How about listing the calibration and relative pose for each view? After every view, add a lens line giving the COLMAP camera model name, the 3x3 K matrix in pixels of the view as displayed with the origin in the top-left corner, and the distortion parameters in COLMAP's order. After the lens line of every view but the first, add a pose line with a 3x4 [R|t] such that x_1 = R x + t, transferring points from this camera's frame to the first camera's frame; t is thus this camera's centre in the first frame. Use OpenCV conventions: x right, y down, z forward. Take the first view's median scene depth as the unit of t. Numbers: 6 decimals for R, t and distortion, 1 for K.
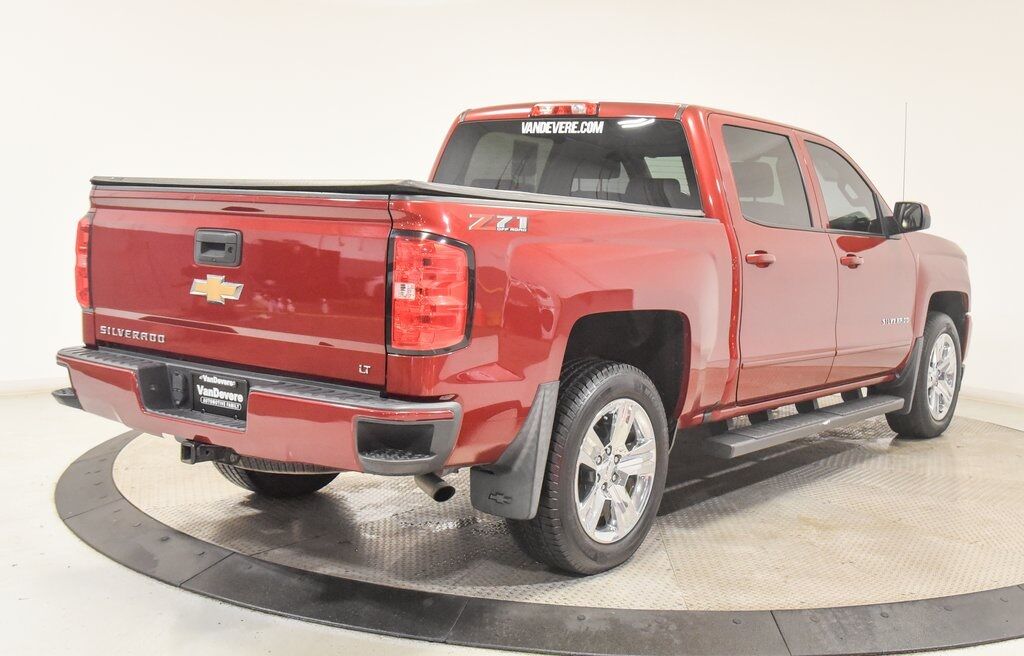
lens RADIAL K [[1324.9, 0, 512.0], [0, 1324.9, 328.0], [0, 0, 1]] dist [-0.048607, -0.017587]
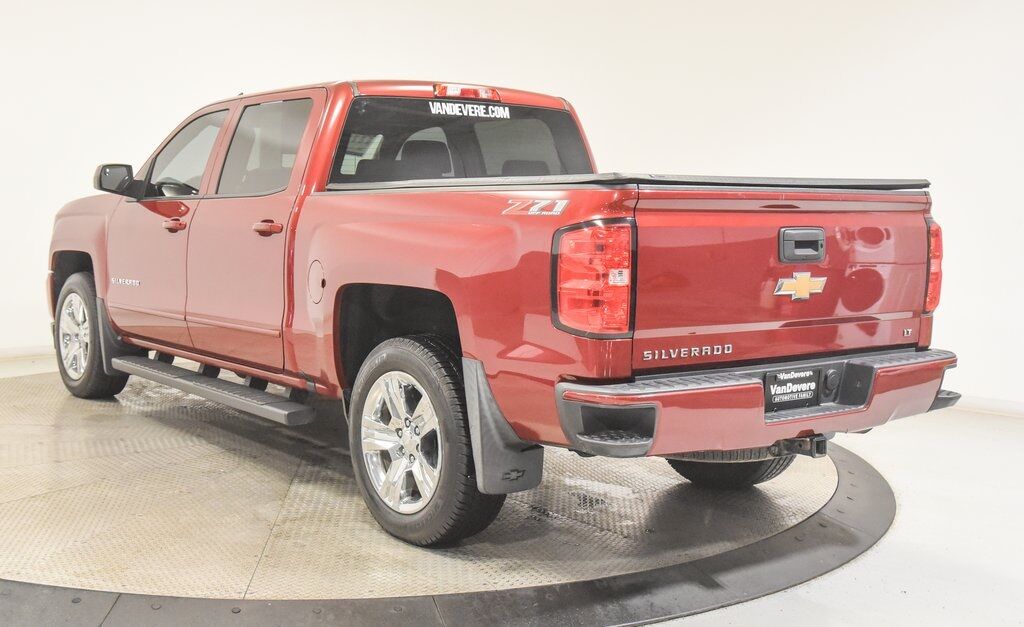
lens RADIAL K [[1329.2, 0, 512.0], [0, 1329.2, 313.5], [0, 0, 1]] dist [0.003488, 0.030666]
pose [[0.211981, -0.122328, 0.969588, -0.975459], [0.081325, 0.990902, 0.107237, -0.104846], [-0.973884, 0.056120, 0.220000, 0.760851]]
